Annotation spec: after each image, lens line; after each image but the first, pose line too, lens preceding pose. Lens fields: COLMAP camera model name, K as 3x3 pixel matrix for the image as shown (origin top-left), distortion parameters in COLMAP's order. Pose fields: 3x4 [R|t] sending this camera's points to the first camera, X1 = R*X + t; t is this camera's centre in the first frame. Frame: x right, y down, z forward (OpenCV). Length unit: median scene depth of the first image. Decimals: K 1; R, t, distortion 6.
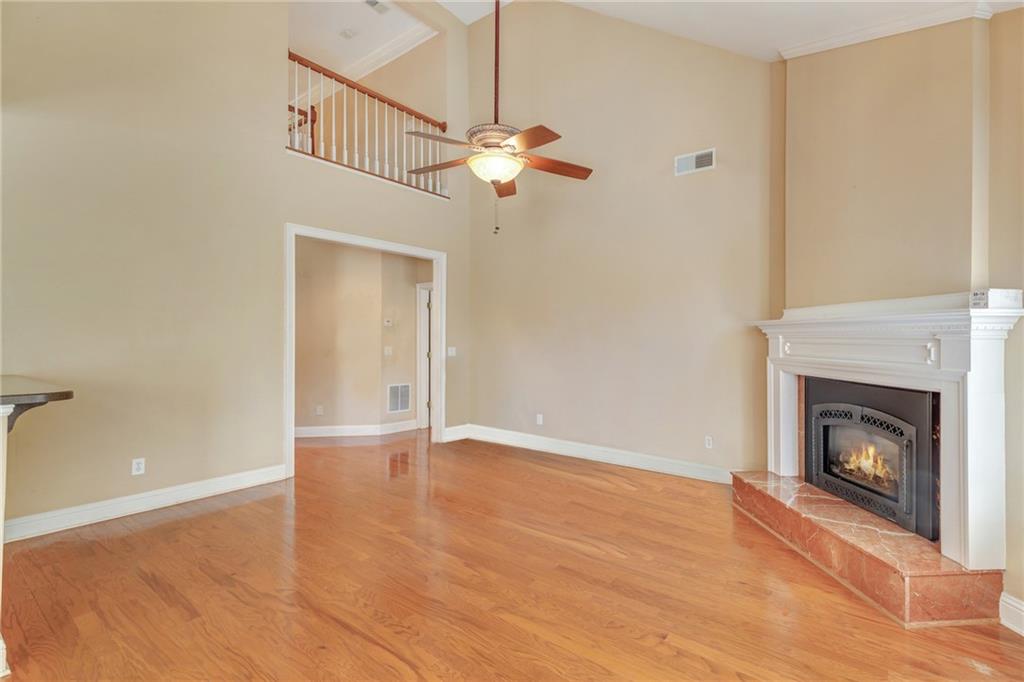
lens RADIAL K [[469.6, 0, 514.0], [0, 469.6, 337.1], [0, 0, 1]] dist [-0.000843, -0.000988]
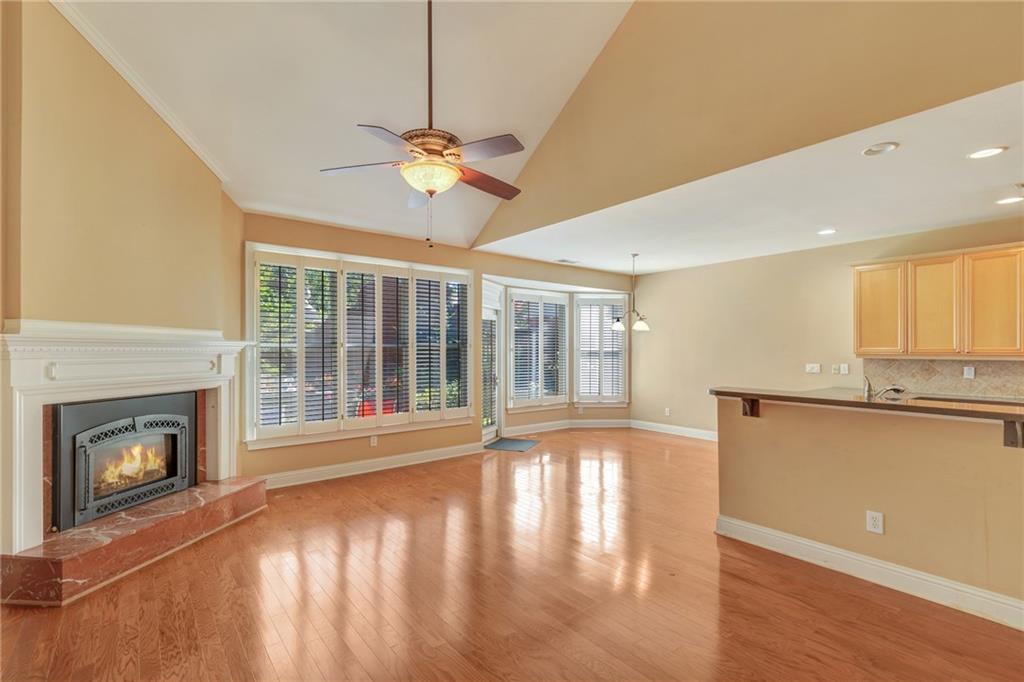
lens RADIAL K [[469.6, 0, 502.1], [0, 469.6, 347.7], [0, 0, 1]] dist [-0.000843, -0.000988]
pose [[-0.974864, -0.010919, 0.222535, -0.384896], [-0.012396, 0.999909, -0.005241, -0.025263], [-0.222457, -0.007868, -0.974911, 1.940469]]
